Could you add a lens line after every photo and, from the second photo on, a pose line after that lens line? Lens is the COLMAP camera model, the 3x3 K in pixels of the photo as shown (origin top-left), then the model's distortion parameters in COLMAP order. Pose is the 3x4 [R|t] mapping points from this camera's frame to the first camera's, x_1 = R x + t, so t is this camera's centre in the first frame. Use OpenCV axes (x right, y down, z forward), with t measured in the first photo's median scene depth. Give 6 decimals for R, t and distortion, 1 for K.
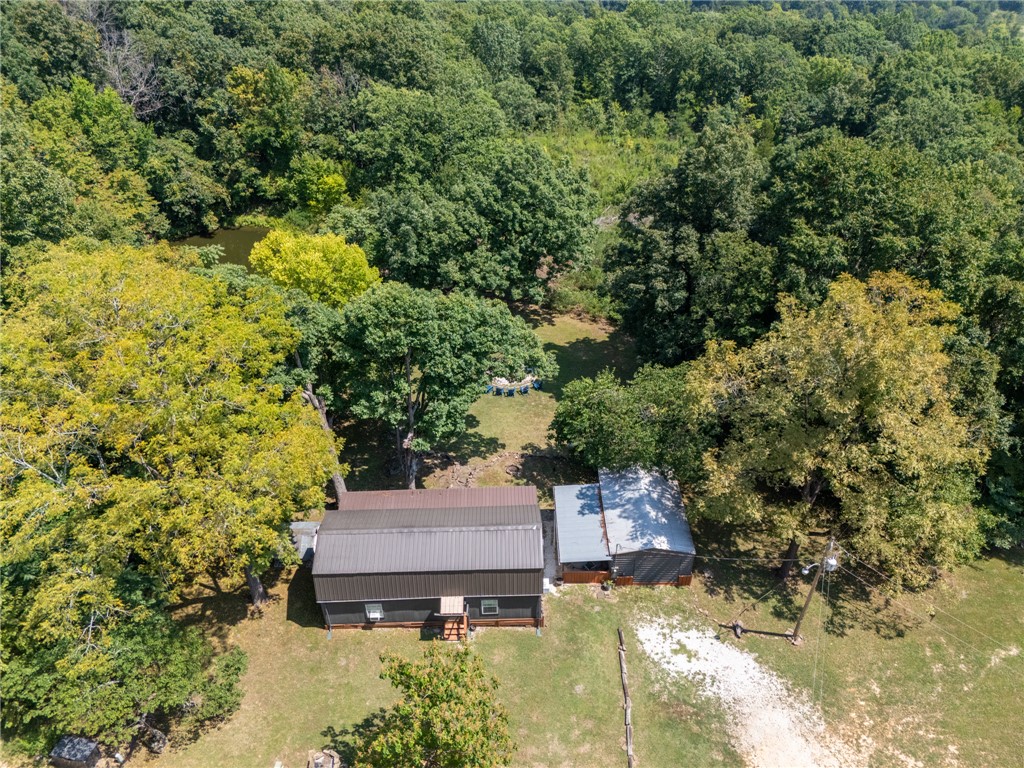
lens RADIAL K [[756.2, 0, 513.4], [0, 756.2, 386.0], [0, 0, 1]] dist [0.071988, -0.064756]
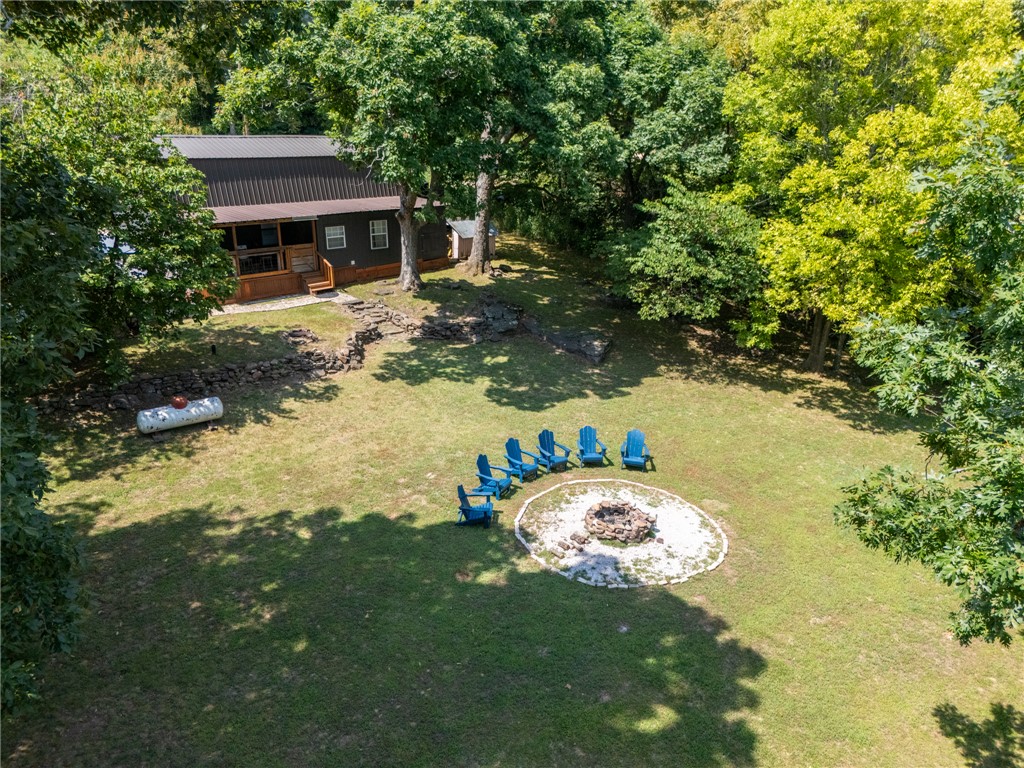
lens RADIAL K [[756.2, 0, 513.4], [0, 756.2, 386.0], [0, 0, 1]] dist [0.071988, -0.064756]
pose [[-0.725456, 0.224356, -0.650674, 0.258381], [-0.424694, 0.598026, 0.679706, -0.292519], [0.541616, 0.769435, -0.338559, 1.480215]]
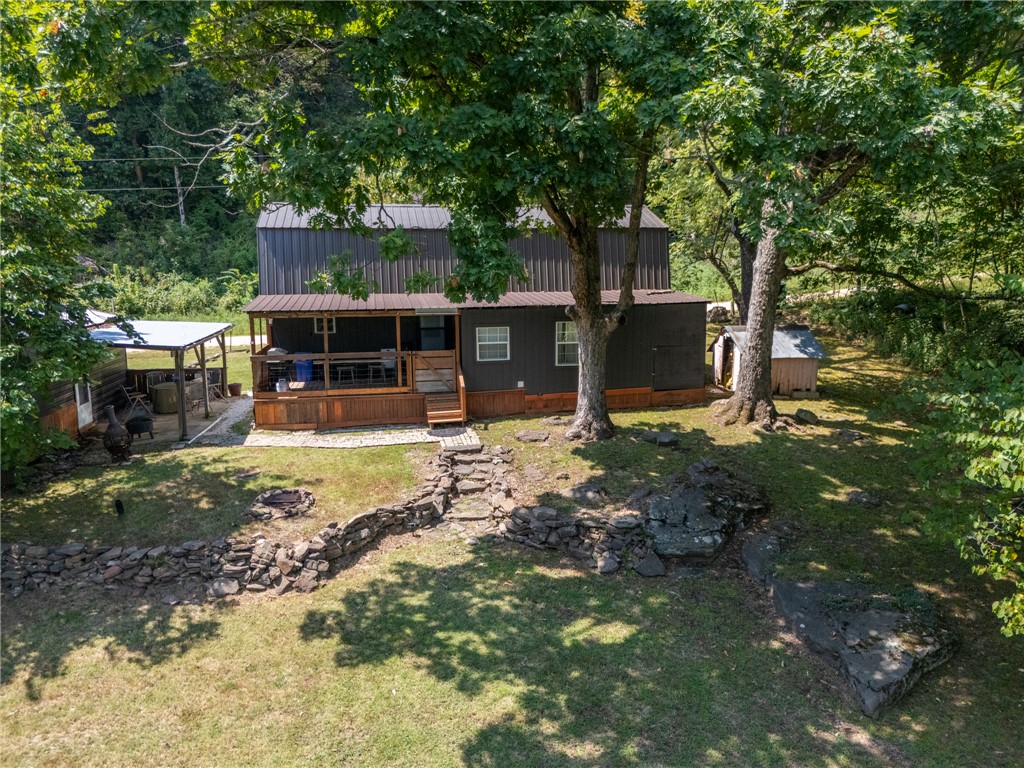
lens RADIAL K [[756.2, 0, 513.4], [0, 756.2, 386.0], [0, 0, 1]] dist [0.071988, -0.064756]
pose [[-0.986885, 0.044674, -0.155122, -0.046693], [-0.084917, 0.673574, 0.734226, -0.141145], [0.137287, 0.737769, -0.660946, 1.364546]]
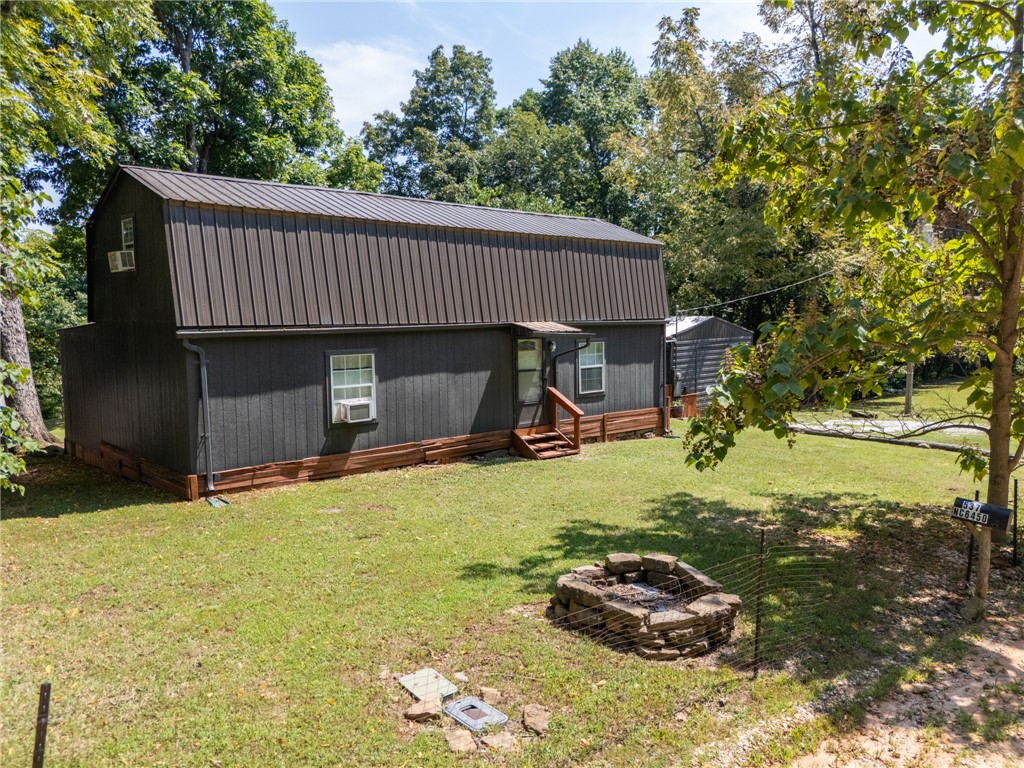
lens RADIAL K [[756.2, 0, 513.4], [0, 756.2, 386.0], [0, 0, 1]] dist [0.071988, -0.064756]
pose [[0.786098, -0.063865, 0.614794, -0.295171], [0.364077, 0.851633, -0.377054, 0.405963], [-0.499498, 0.520234, 0.692718, 0.680102]]
